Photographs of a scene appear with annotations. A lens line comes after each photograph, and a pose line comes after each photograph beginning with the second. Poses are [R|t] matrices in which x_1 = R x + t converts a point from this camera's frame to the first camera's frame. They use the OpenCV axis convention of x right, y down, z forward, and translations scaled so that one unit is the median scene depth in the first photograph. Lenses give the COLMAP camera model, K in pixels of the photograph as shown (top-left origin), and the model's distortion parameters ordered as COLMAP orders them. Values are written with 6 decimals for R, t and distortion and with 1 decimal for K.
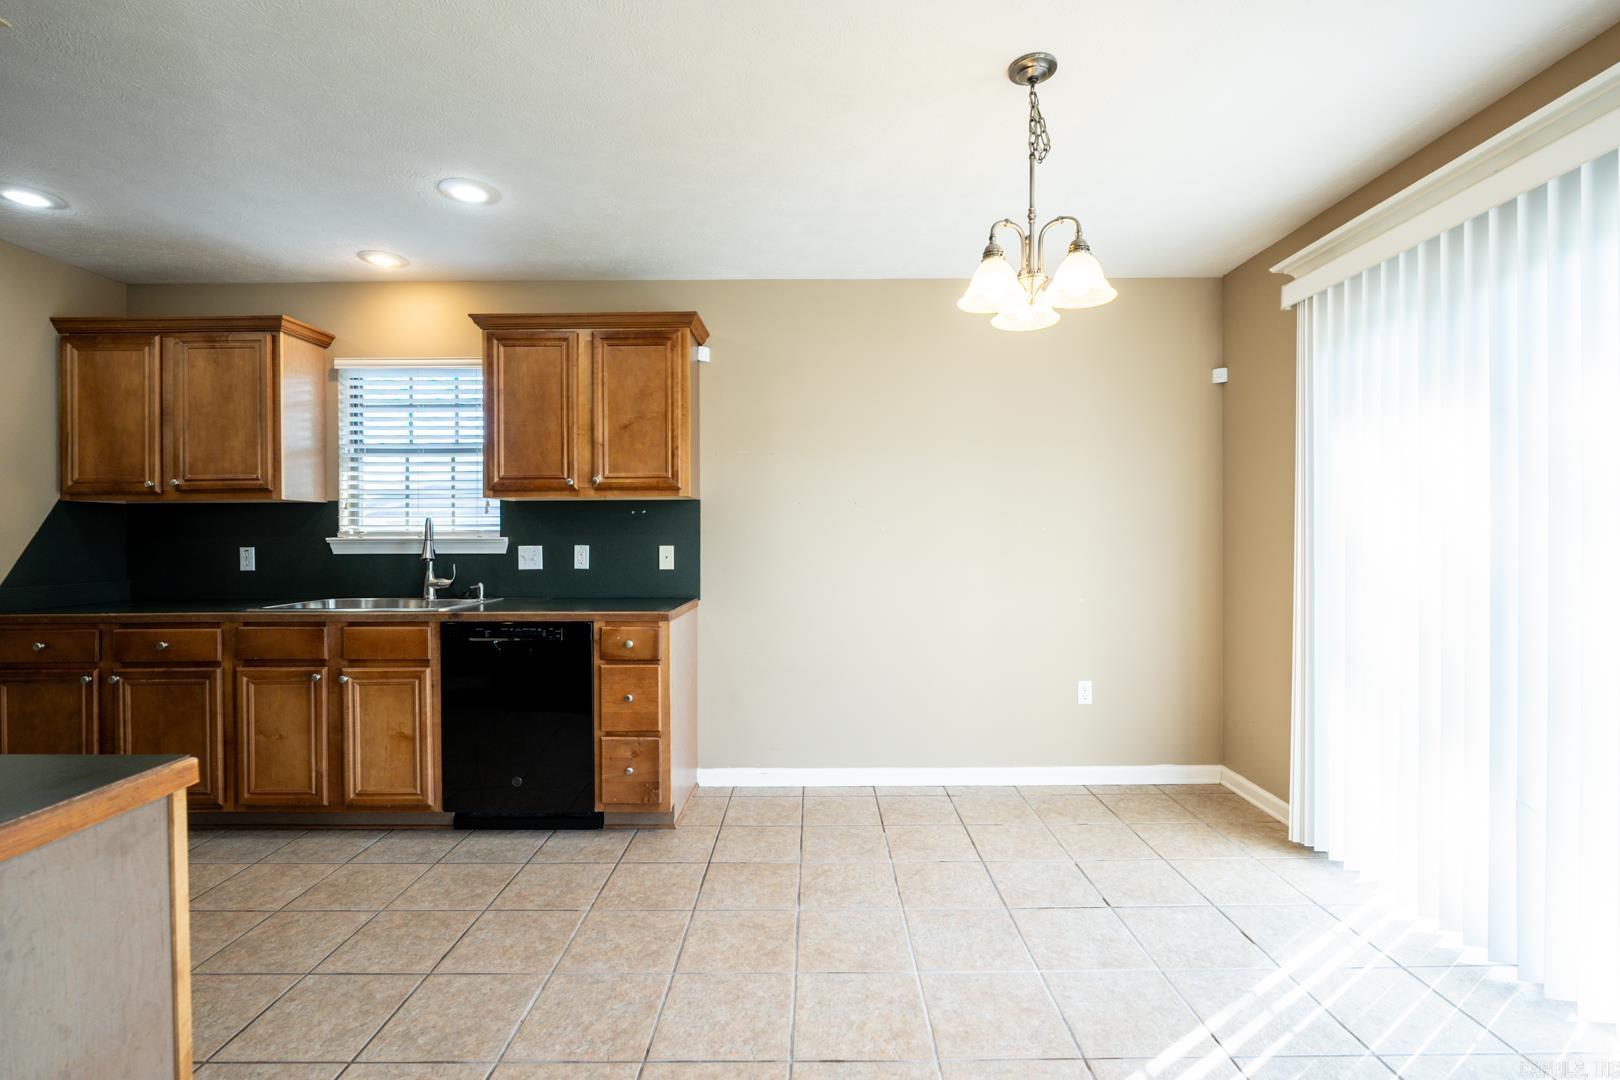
lens RADIAL K [[724.3, 0, 812.8], [0, 724.3, 530.5], [0, 0, 1]] dist [-0.003477, -0.000597]
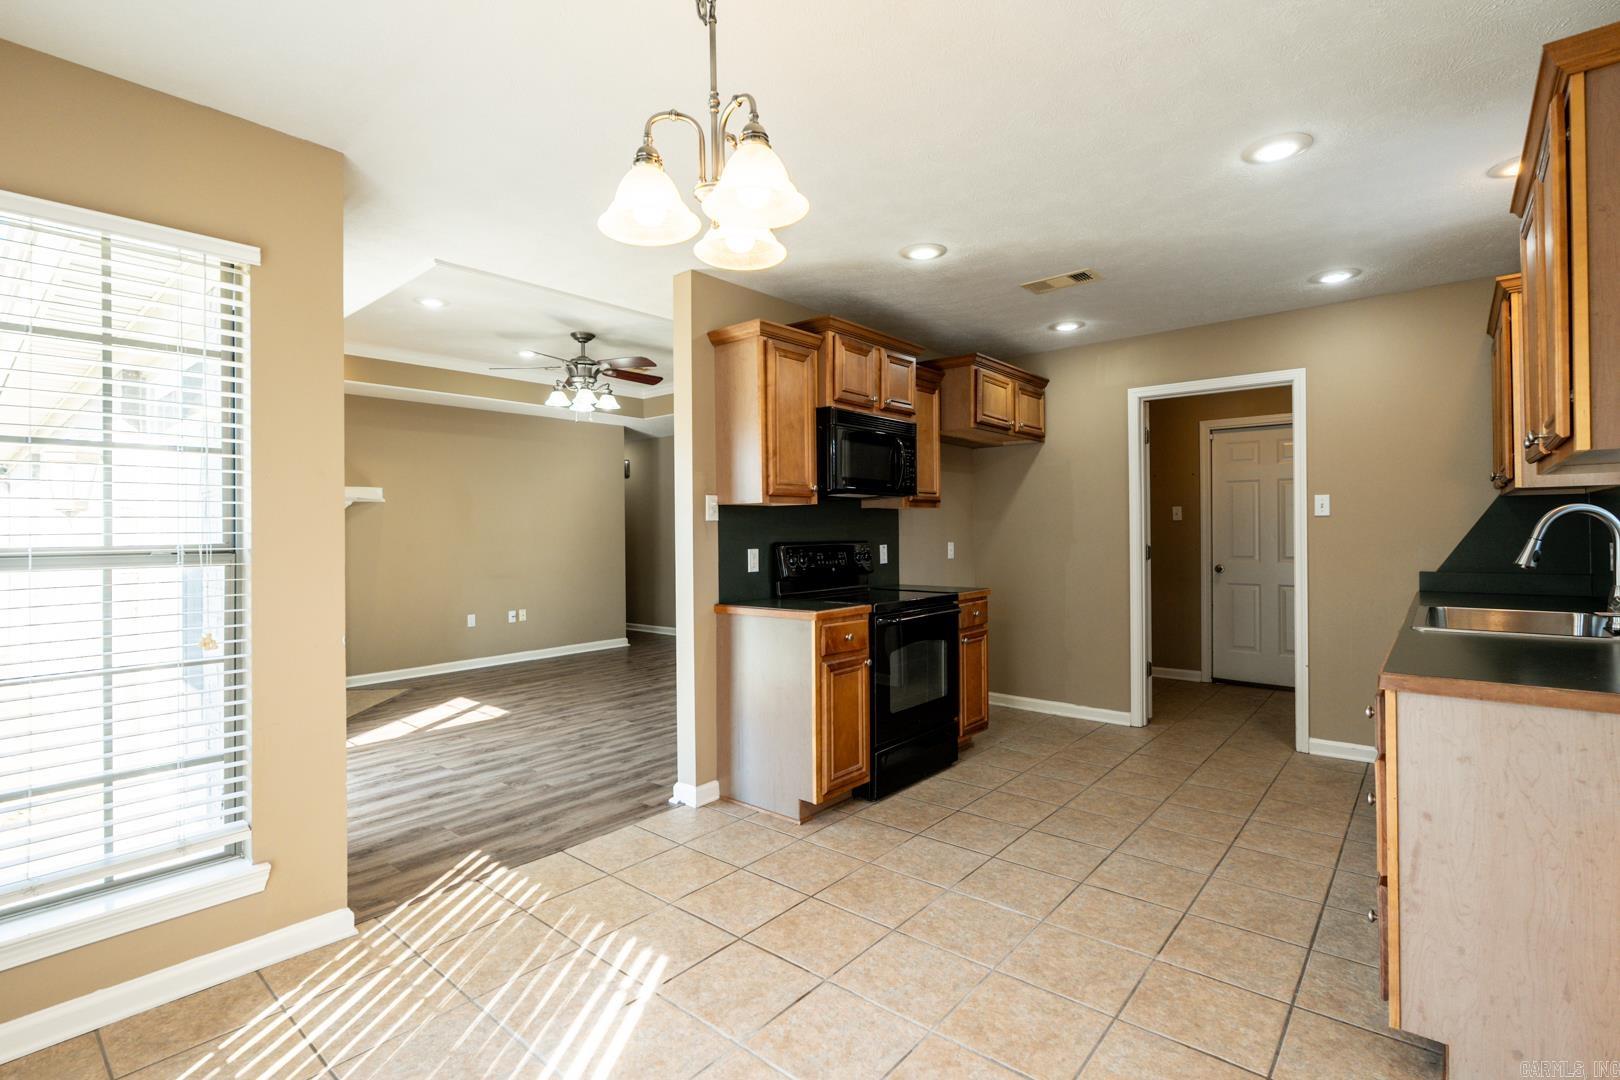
lens RADIAL K [[754.4, 0, 810.0], [0, 754.4, 540.0], [0, 0, 1]] dist [-0.000794, -0.000177]
pose [[-0.644632, 0.018879, -0.764260, 0.485160], [0.020389, 0.999764, 0.007499, -0.004692], [0.764221, -0.010748, -0.644865, 0.934549]]
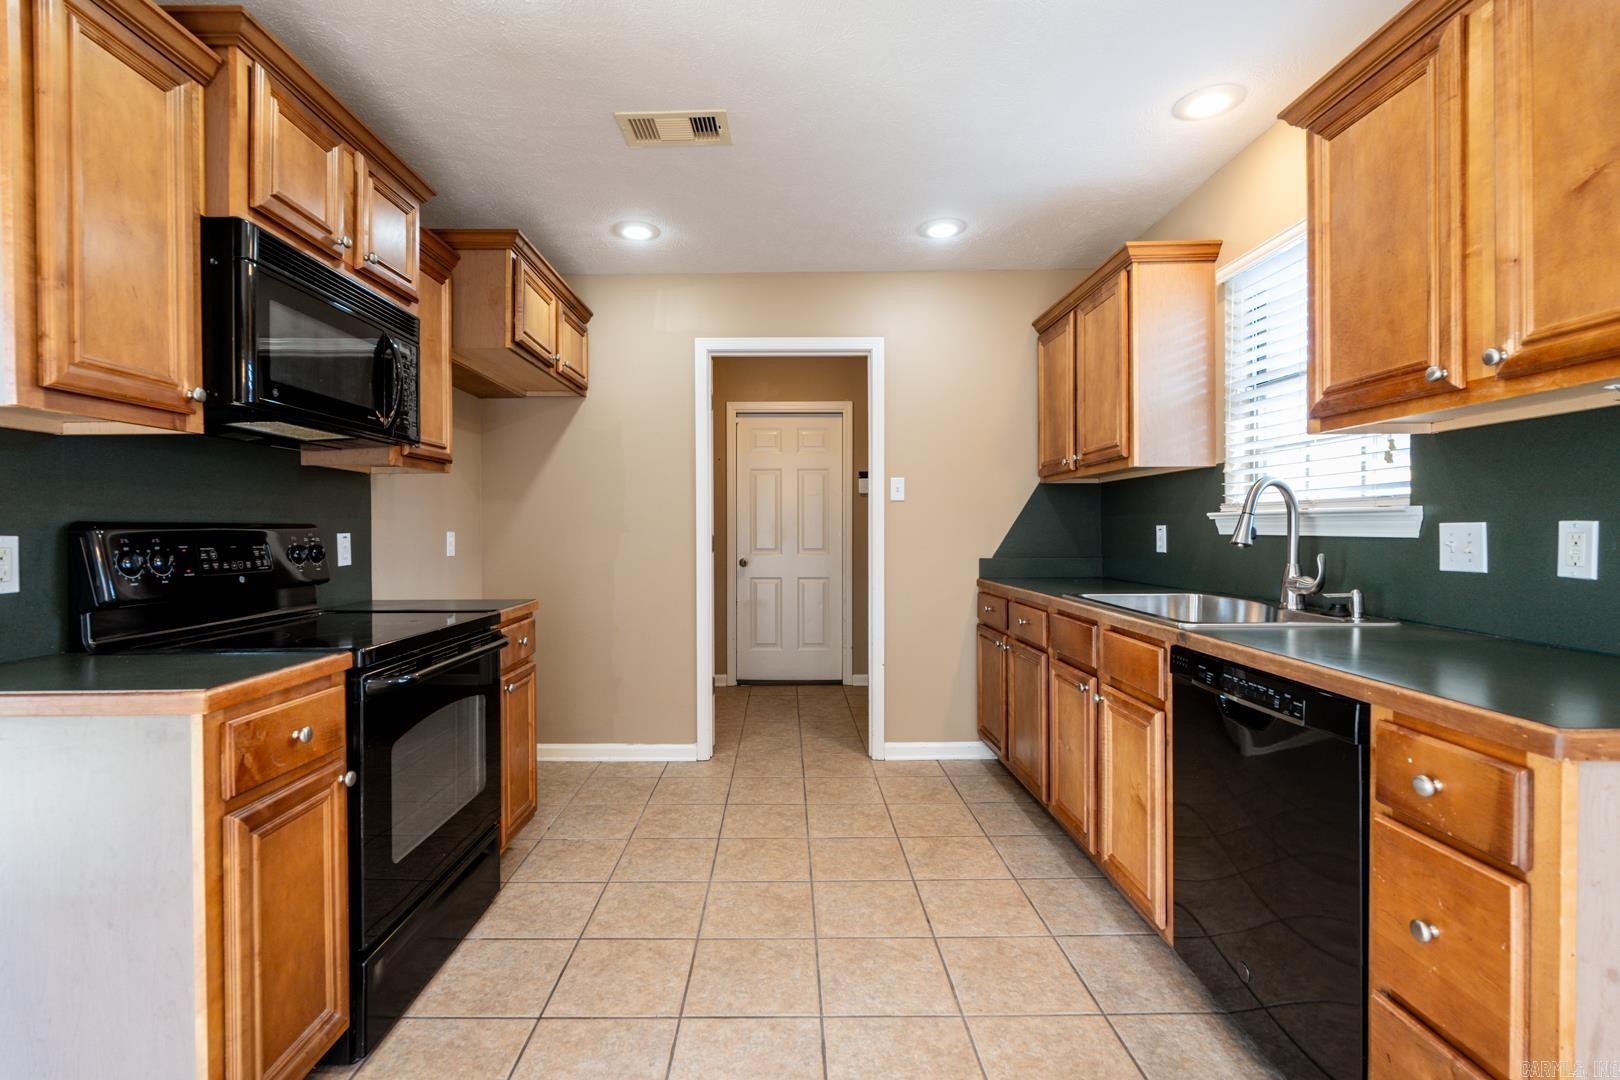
lens RADIAL K [[731.9, 0, 783.2], [0, 731.9, 535.3], [0, 0, 1]] dist [-0.005118, -0.000592]
pose [[-0.002775, 0.013851, -0.999900, 0.102178], [0.016776, 0.999764, 0.013802, 0.016978], [0.999855, -0.016736, -0.003007, 0.604267]]
